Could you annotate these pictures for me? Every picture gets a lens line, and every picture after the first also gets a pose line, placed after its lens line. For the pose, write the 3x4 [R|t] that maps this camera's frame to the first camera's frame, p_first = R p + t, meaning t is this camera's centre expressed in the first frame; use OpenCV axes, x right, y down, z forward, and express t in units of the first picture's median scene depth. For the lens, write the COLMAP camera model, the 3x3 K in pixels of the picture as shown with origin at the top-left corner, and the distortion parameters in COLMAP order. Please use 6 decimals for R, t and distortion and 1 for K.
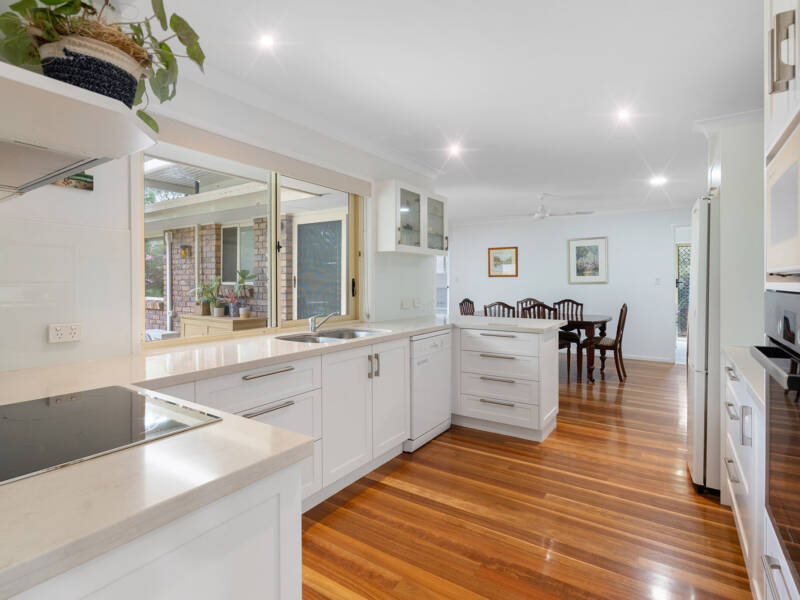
lens RADIAL K [[424.4, 0, 399.1], [0, 424.4, 291.2], [0, 0, 1]] dist [0.001366, 0.001578]
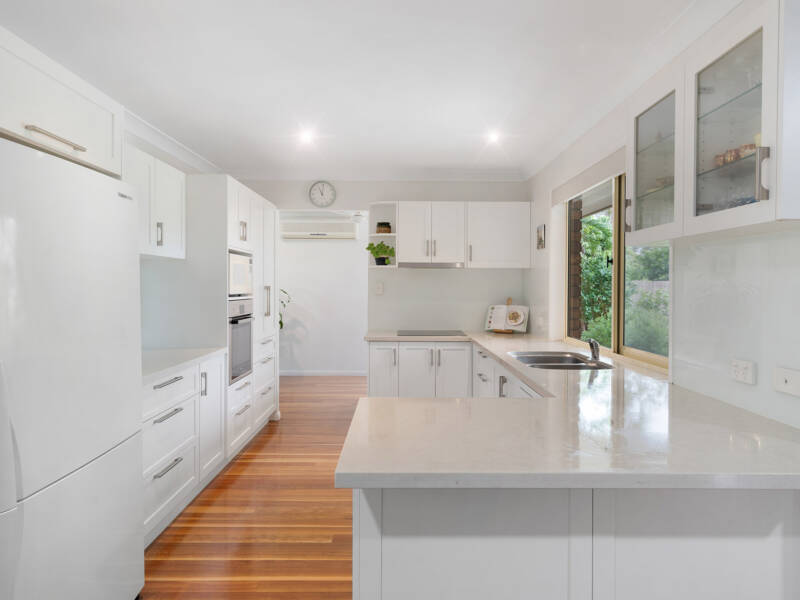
lens RADIAL K [[519.3, 0, 399.0], [0, 519.3, 290.5], [0, 0, 1]] dist [-0.000562, 0.001009]
pose [[-0.831519, 0.005607, -0.555468, 0.870632], [-0.009791, 0.999646, 0.024747, -0.079627], [0.555410, 0.026017, -0.831169, 2.063957]]
